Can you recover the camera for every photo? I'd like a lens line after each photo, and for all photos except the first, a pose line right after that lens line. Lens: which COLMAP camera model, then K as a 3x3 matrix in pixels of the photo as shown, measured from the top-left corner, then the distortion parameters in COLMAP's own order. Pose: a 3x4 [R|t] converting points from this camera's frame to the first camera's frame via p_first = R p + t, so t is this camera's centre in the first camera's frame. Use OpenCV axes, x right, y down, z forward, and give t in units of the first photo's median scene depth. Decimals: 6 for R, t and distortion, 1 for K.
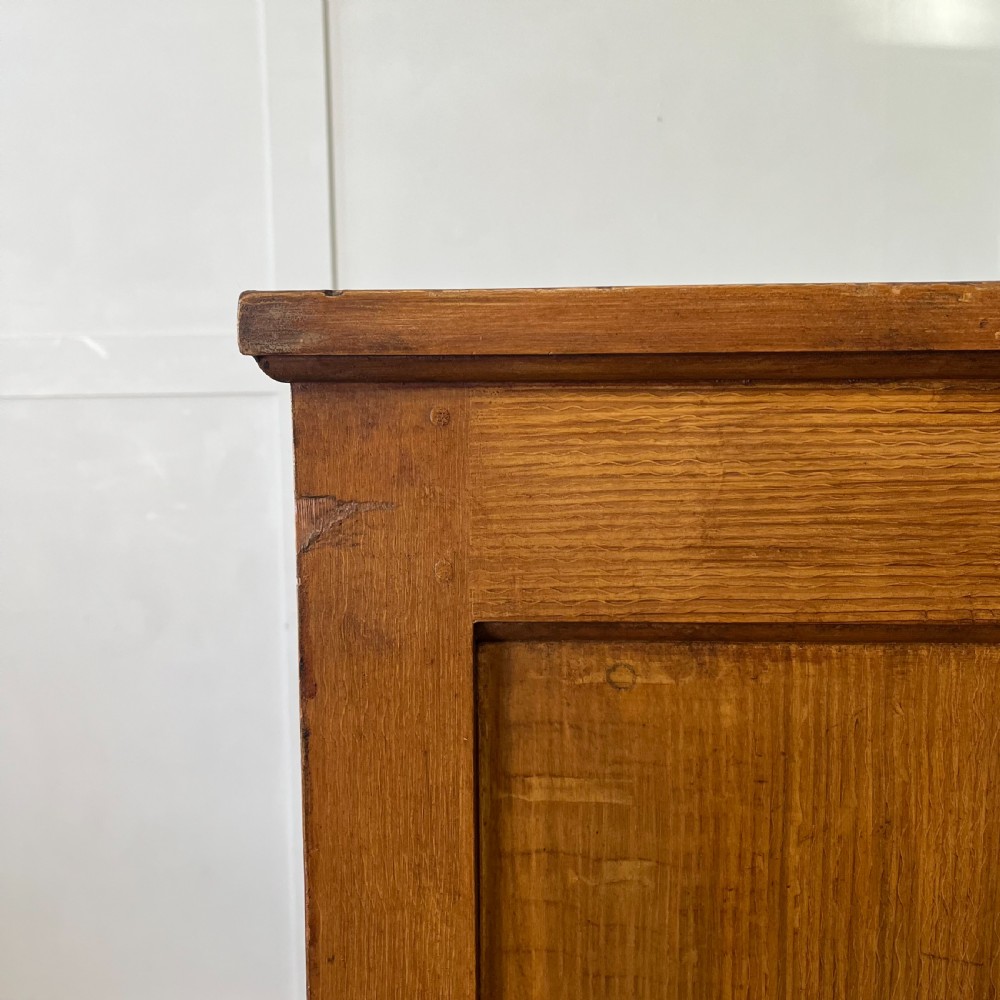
lens RADIAL K [[1020.7, 0, 500.0], [0, 1020.7, 500.0], [0, 0, 1]] dist [0.026879, -0.038040]
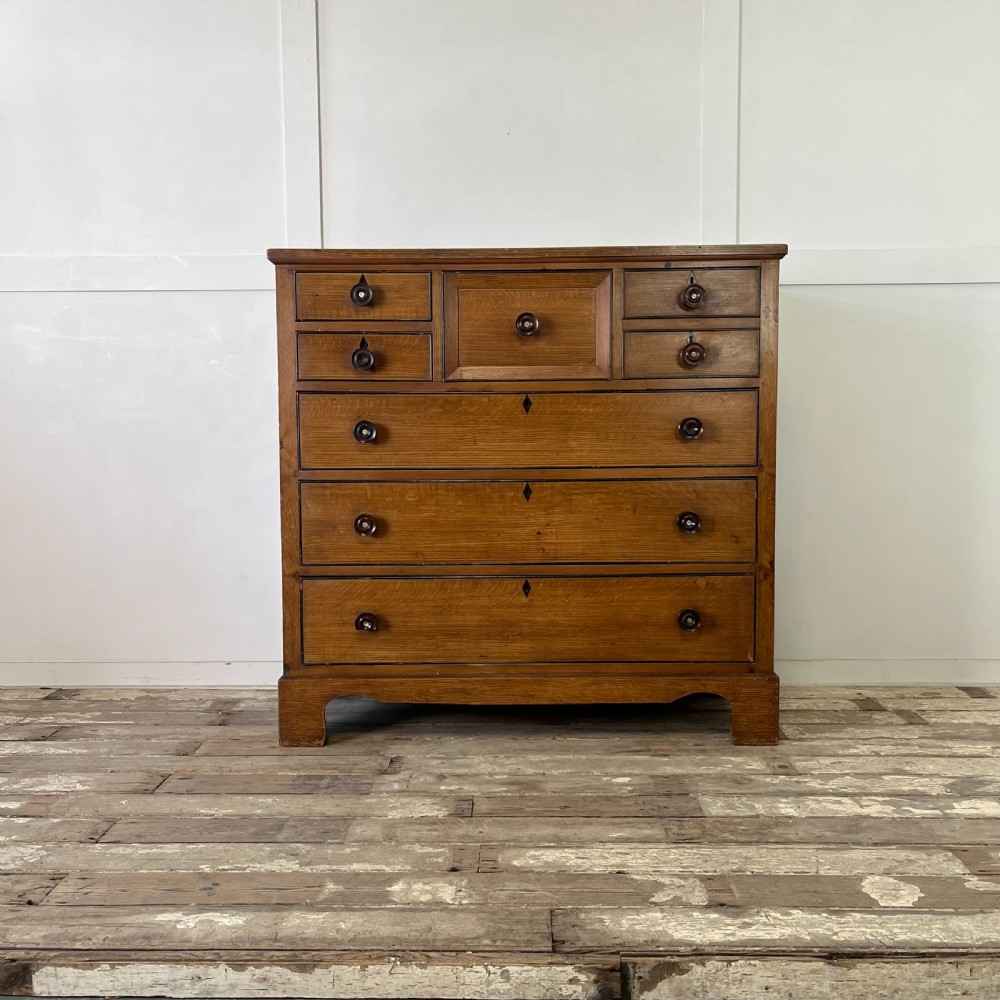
lens RADIAL K [[990.8, 0, 500.0], [0, 990.8, 500.0], [0, 0, 1]] dist [0.024160, -0.018891]
pose [[0.999445, 0.007676, 0.032402, 0.377986], [-0.007117, 0.999824, -0.017347, 1.230797], [-0.032529, 0.017106, 0.999324, -3.009092]]
